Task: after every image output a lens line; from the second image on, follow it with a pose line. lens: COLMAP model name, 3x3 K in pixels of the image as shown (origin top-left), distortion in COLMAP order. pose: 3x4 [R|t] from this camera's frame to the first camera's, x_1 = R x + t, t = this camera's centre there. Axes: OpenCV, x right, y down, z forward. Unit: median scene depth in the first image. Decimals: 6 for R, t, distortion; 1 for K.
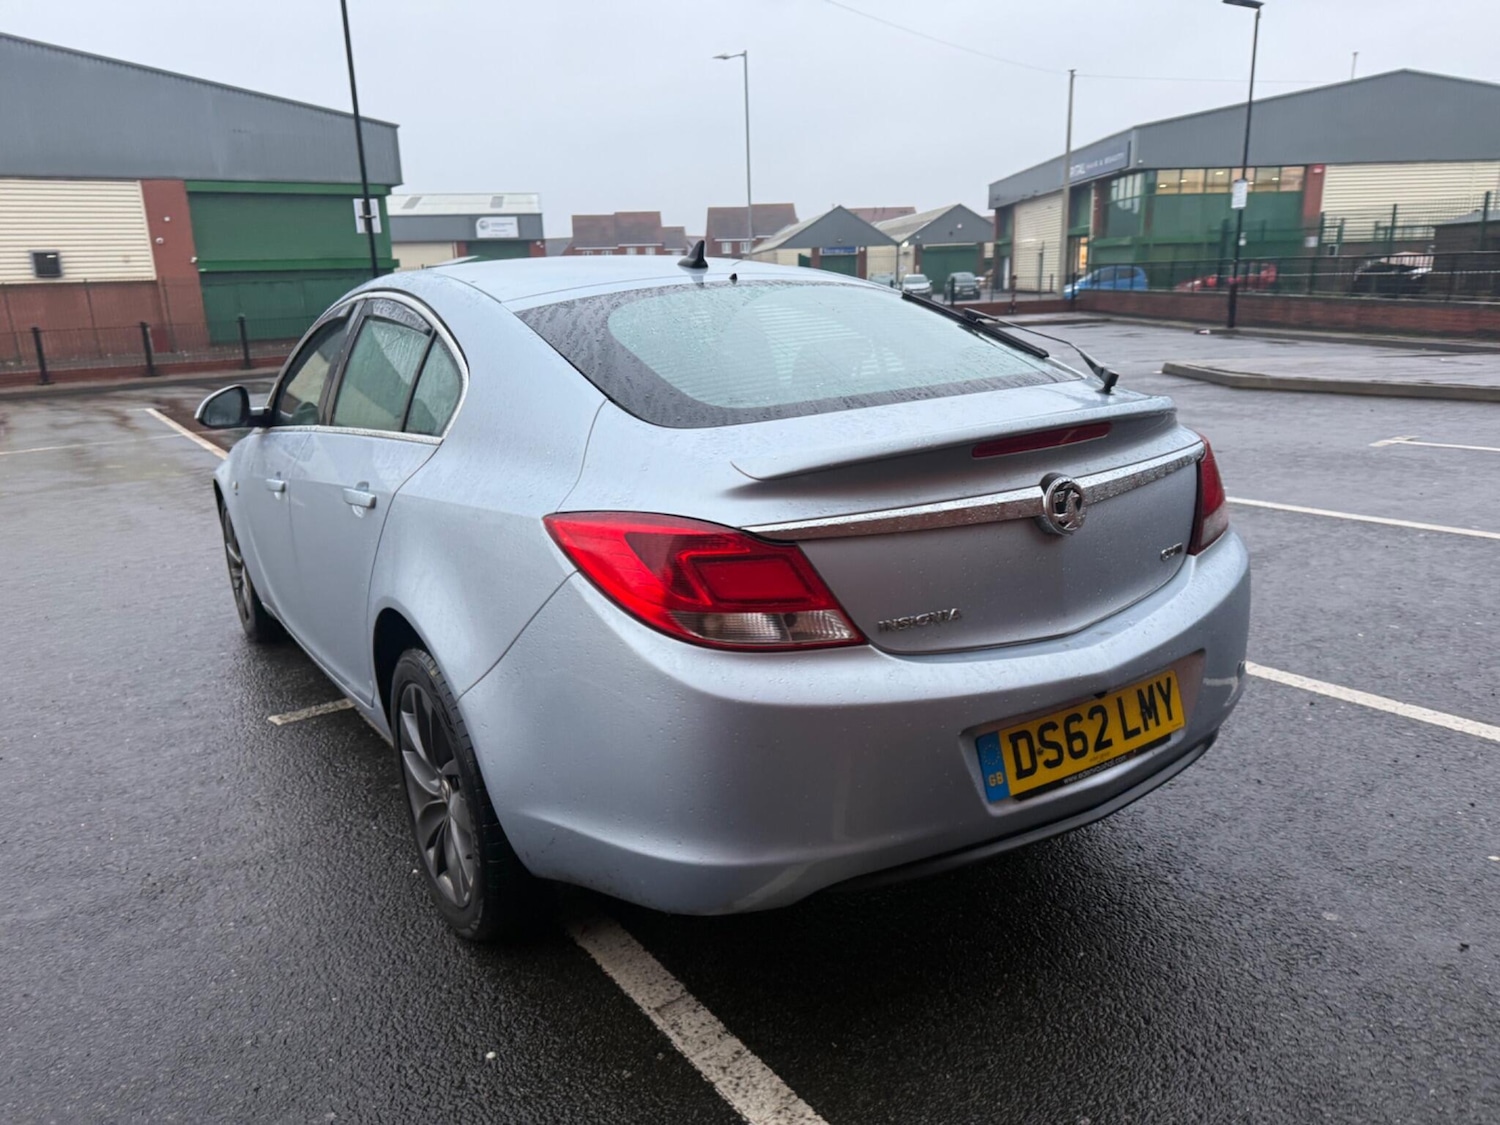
lens RADIAL K [[1070.9, 0, 753.9], [0, 1070.9, 565.7], [0, 0, 1]] dist [0.032109, -0.037061]
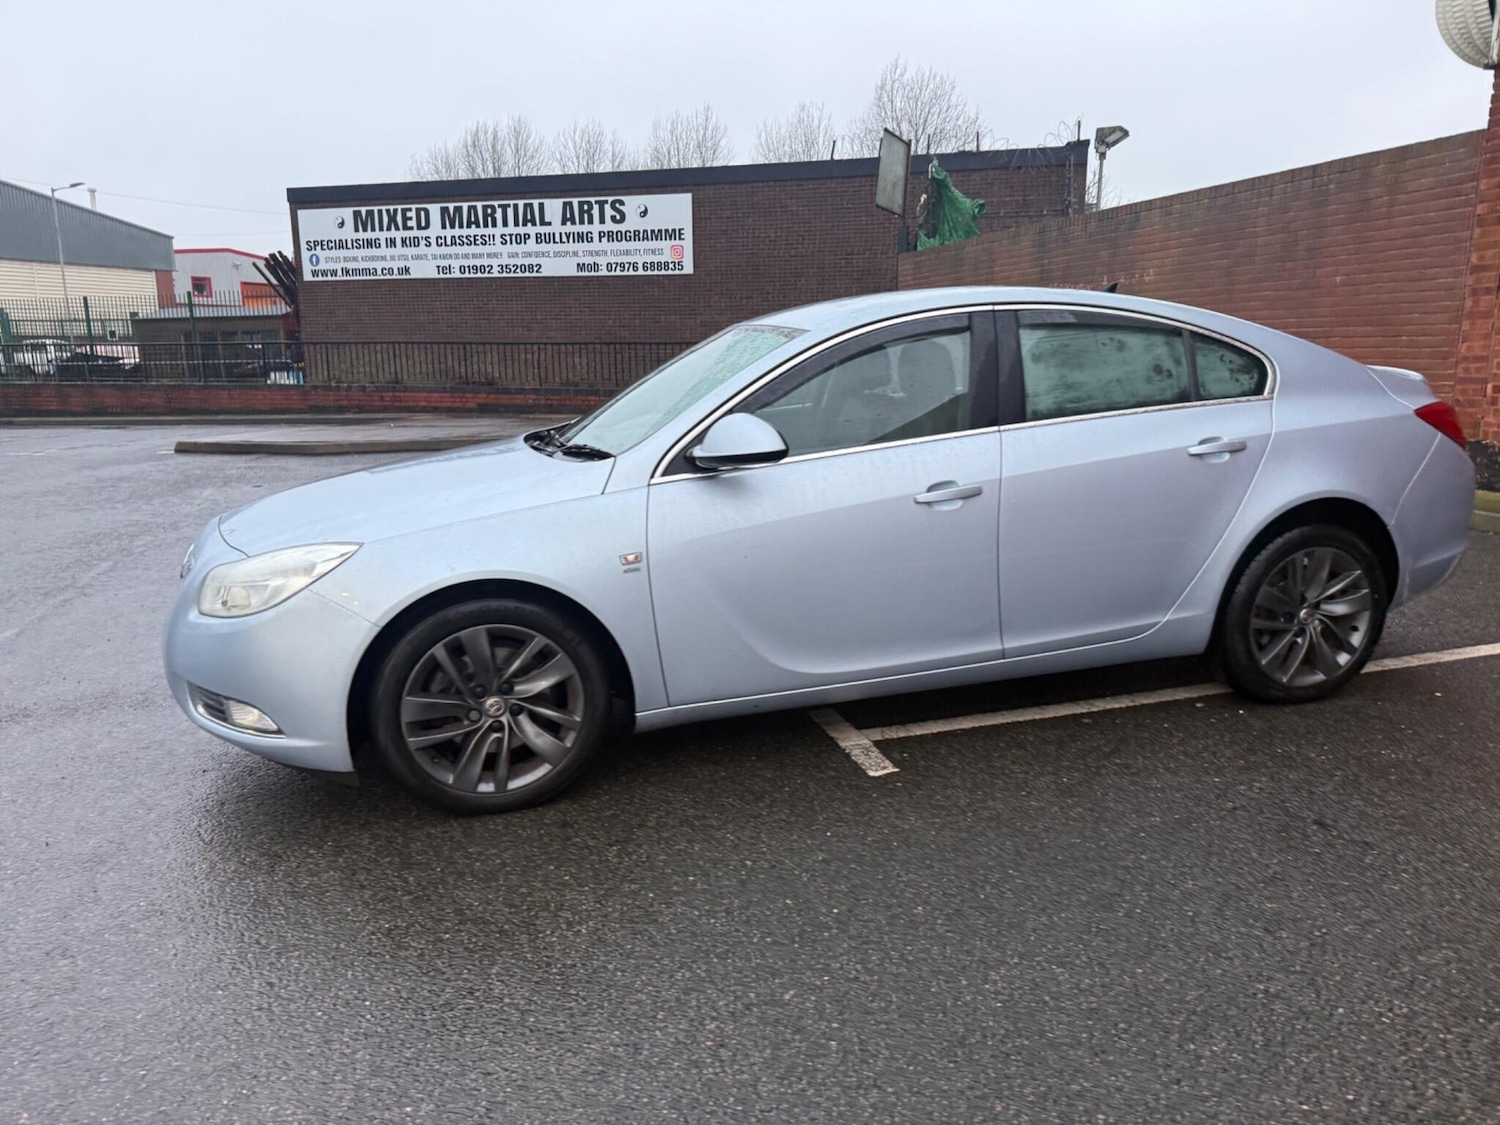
lens RADIAL K [[1070.9, 0, 756.9], [0, 1070.9, 574.2], [0, 0, 1]] dist [0.032109, -0.037061]
pose [[0.312437, -0.170208, 0.934565, -1.254680], [0.246993, 0.964535, 0.093093, -0.122505], [-0.917266, 0.201745, 0.343397, 0.741572]]
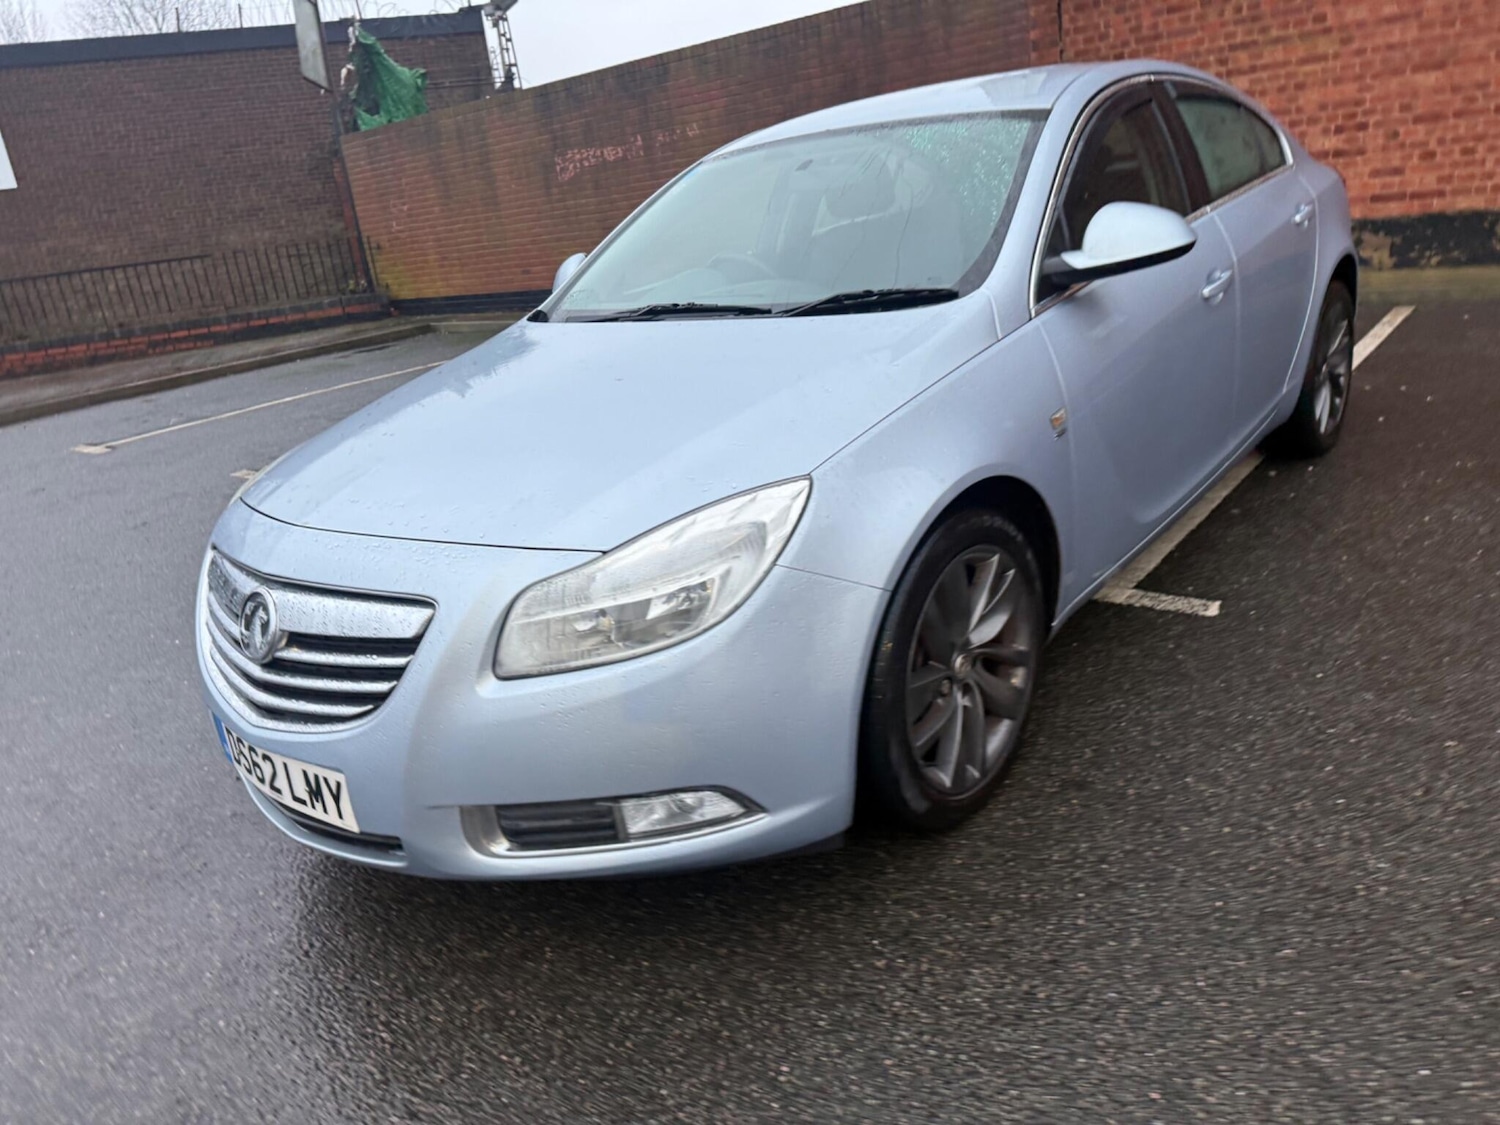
lens RADIAL K [[1070.9, 0, 752.6], [0, 1070.9, 565.4], [0, 0, 1]] dist [0.032109, -0.037061]
pose [[-0.287127, -0.244909, 0.926055, -1.059335], [0.371825, 0.862461, 0.343377, -0.282734], [-0.882782, 0.442923, -0.156572, 1.386428]]
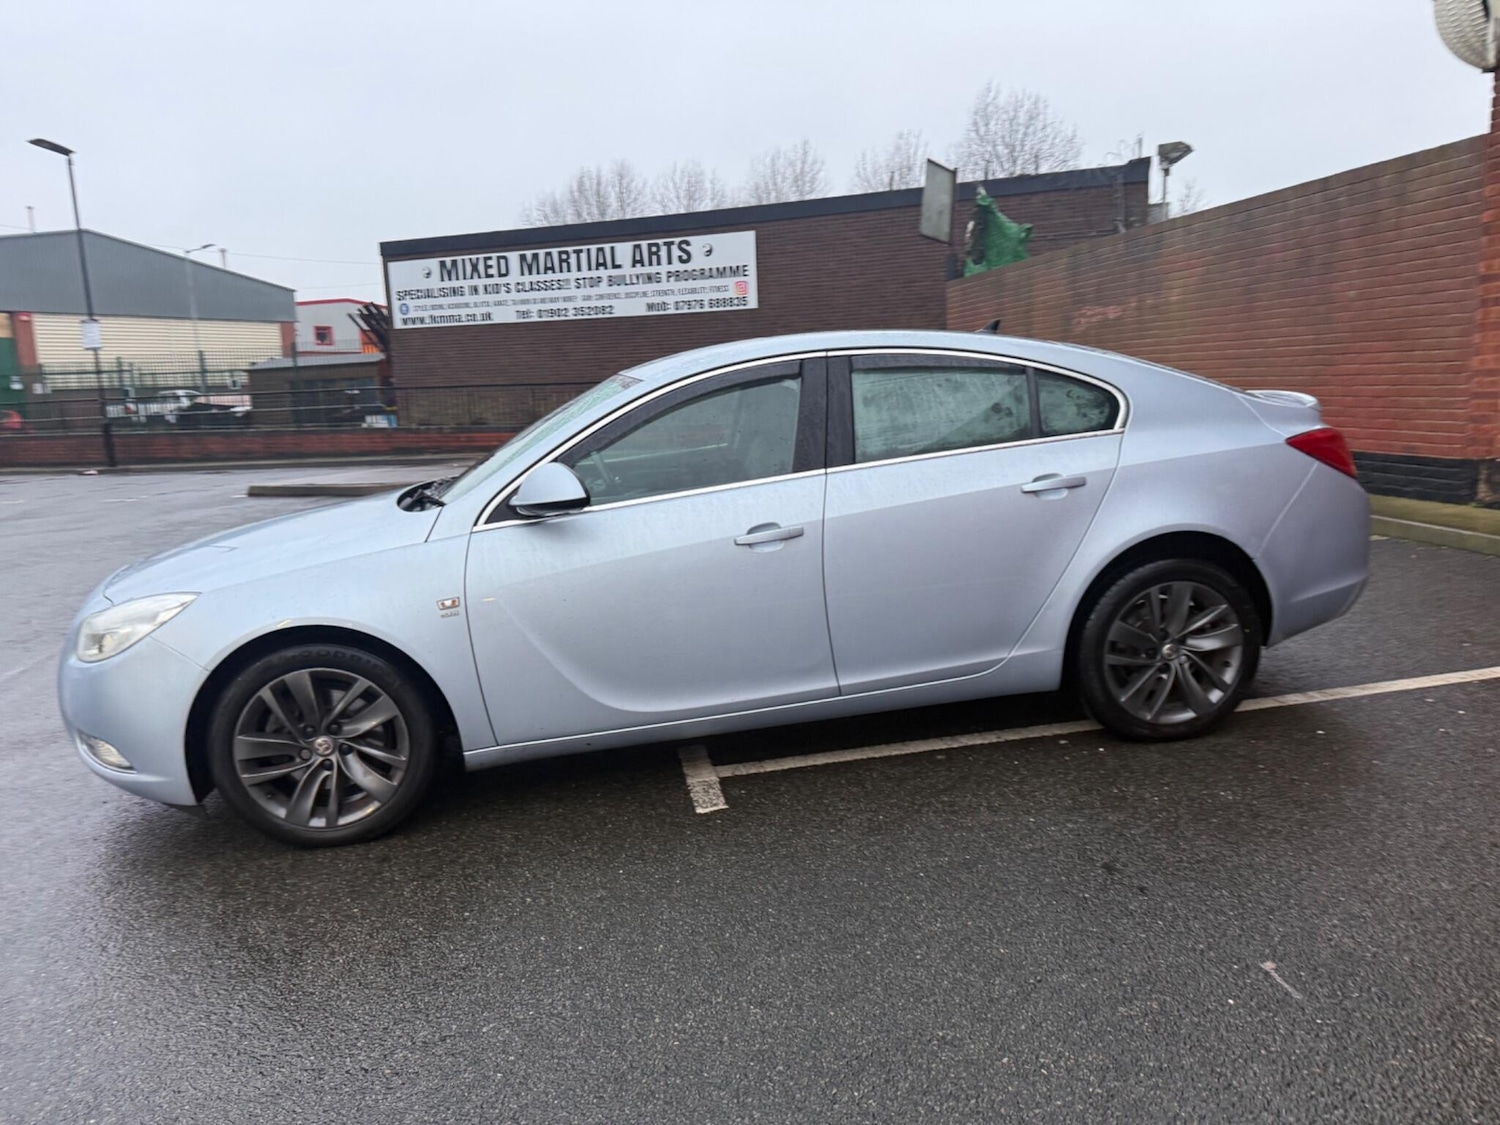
lens RADIAL K [[1070.9, 0, 754.9], [0, 1070.9, 561.9], [0, 0, 1]] dist [0.032109, -0.037061]
pose [[0.410120, -0.142205, 0.900877, -1.192444], [0.266530, 0.963337, 0.030728, -0.075753], [-0.872218, 0.227508, 0.432986, 0.514654]]
